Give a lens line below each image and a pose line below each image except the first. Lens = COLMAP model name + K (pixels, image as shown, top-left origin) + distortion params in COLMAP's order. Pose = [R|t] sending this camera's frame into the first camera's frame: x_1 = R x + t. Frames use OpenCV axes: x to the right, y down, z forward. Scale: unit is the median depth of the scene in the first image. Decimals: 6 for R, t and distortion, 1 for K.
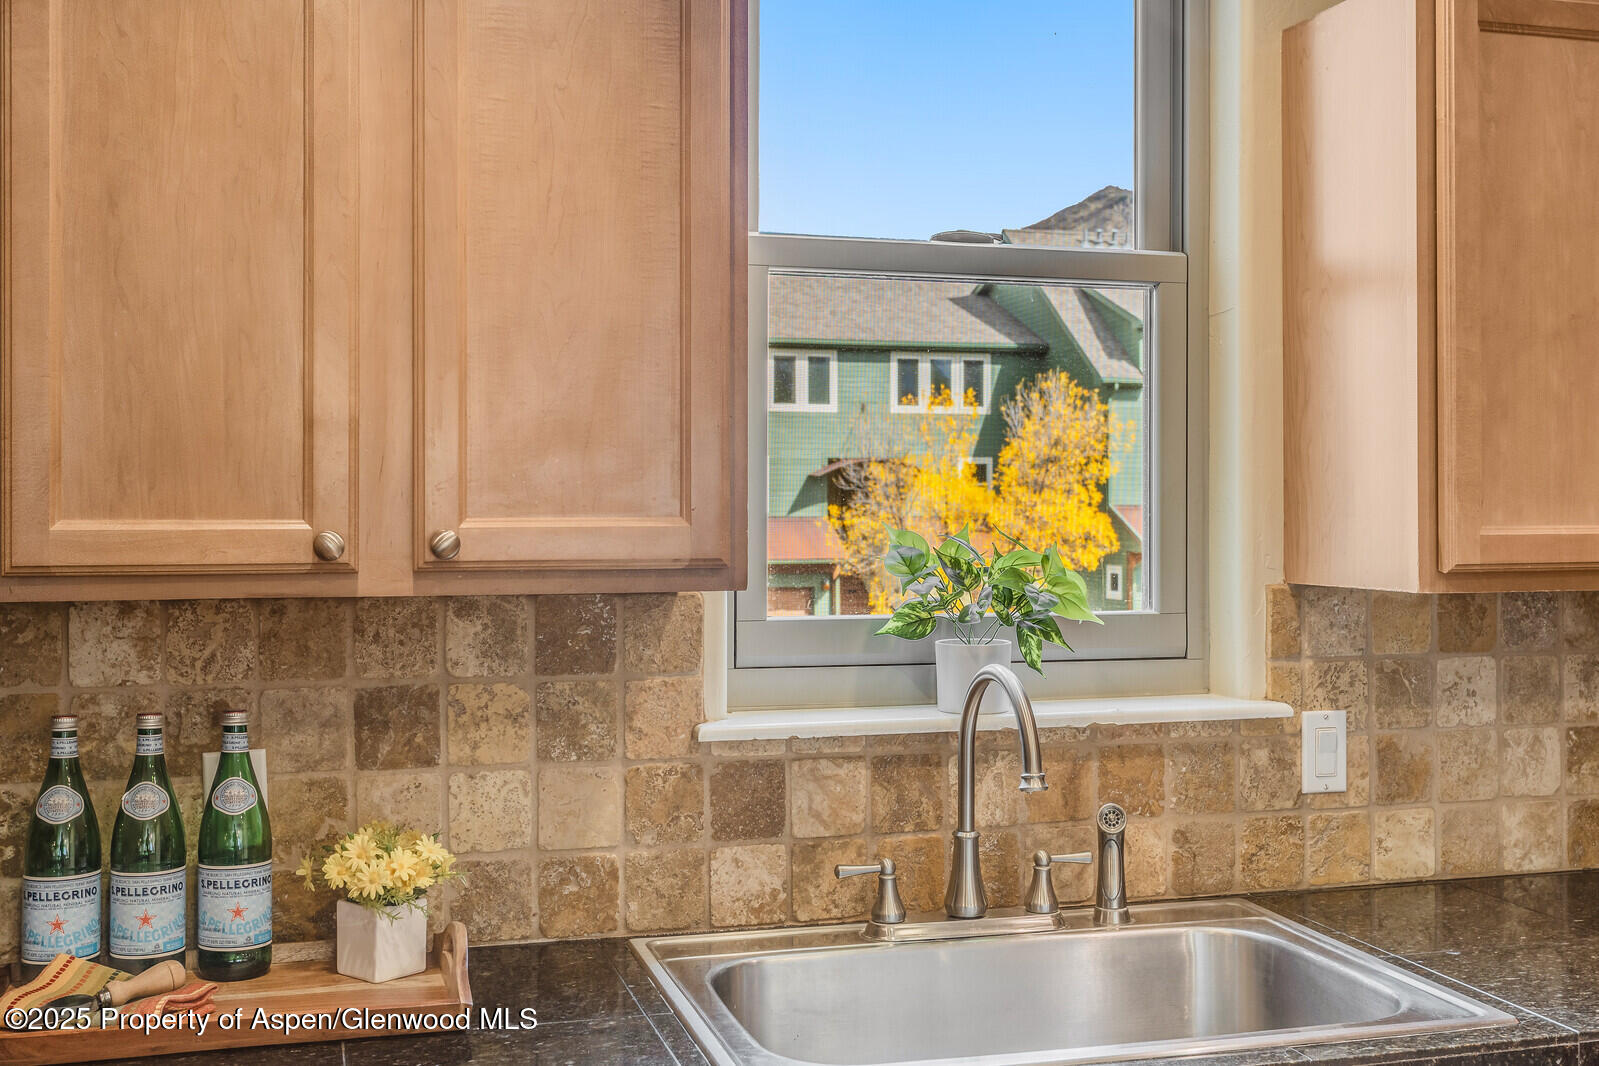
lens RADIAL K [[1719.0, 0, 789.6], [0, 1719.0, 497.3], [0, 0, 1]] dist [0.016975, 0.000000]
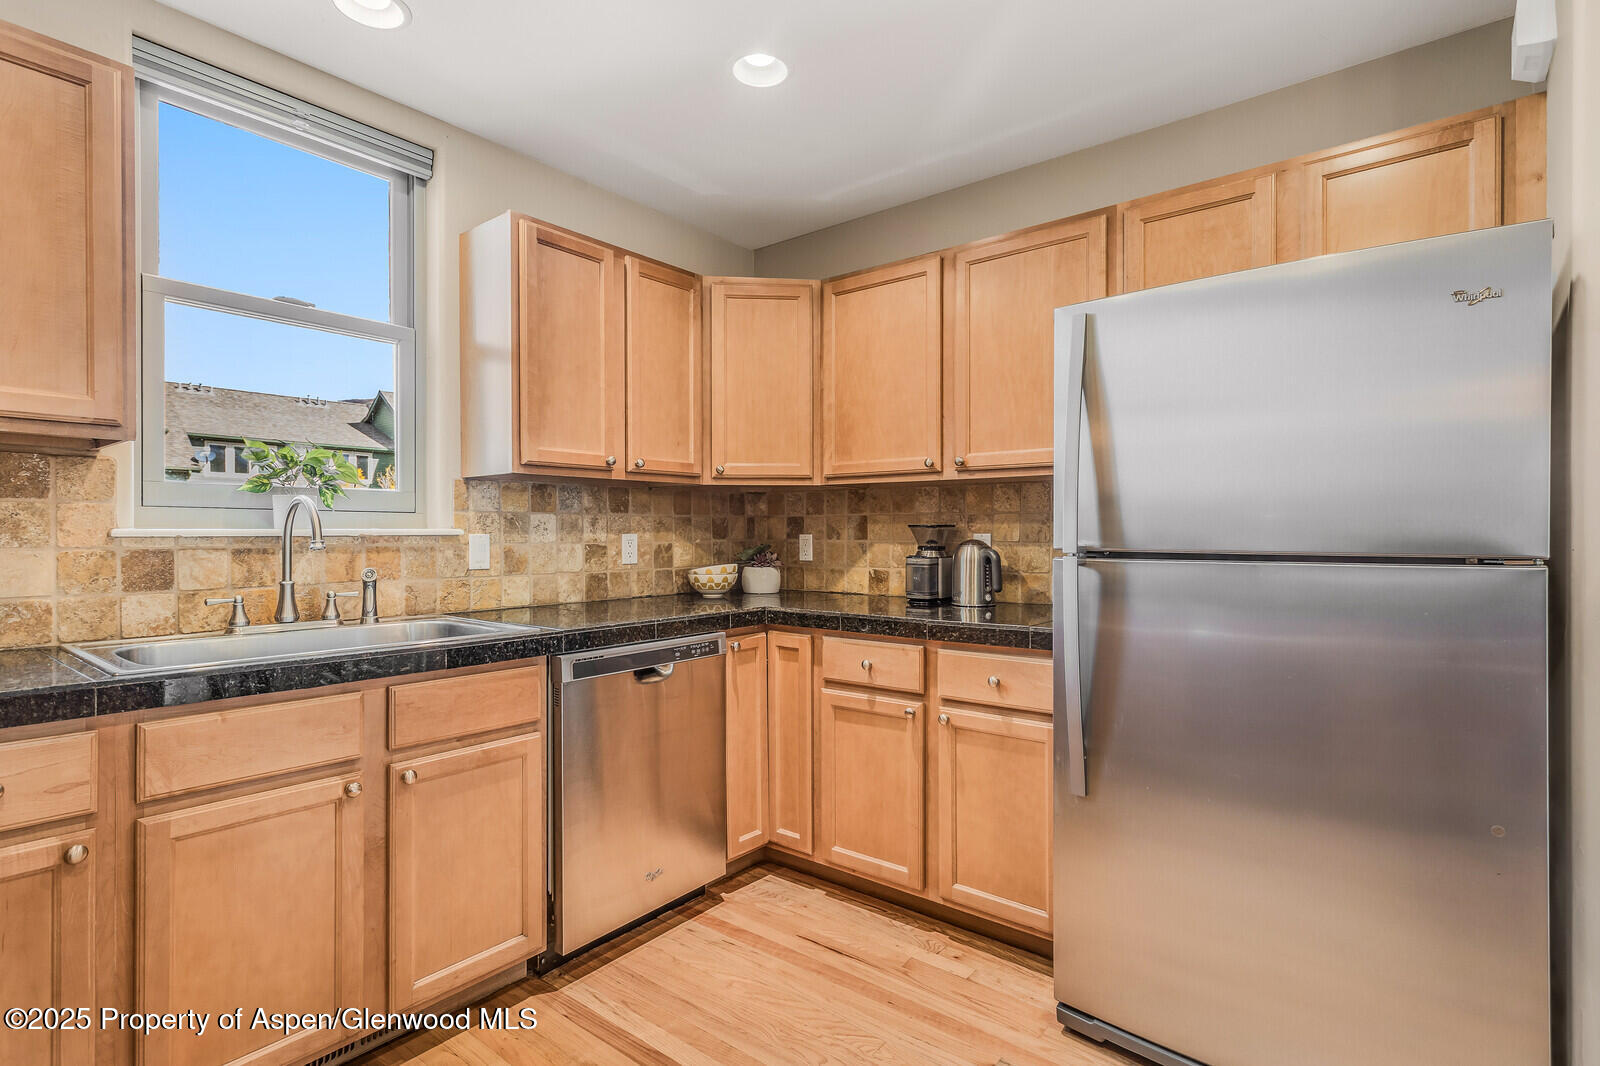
lens RADIAL K [[783.3, 0, 802.2], [0, 783.3, 536.5], [0, 0, 1]] dist [0.004382, 0.002144]
pose [[0.817543, -0.002895, 0.575860, 0.065345], [-0.000283, 0.999985, 0.005428, 0.133742], [-0.575867, -0.004600, 0.817531, -0.117078]]
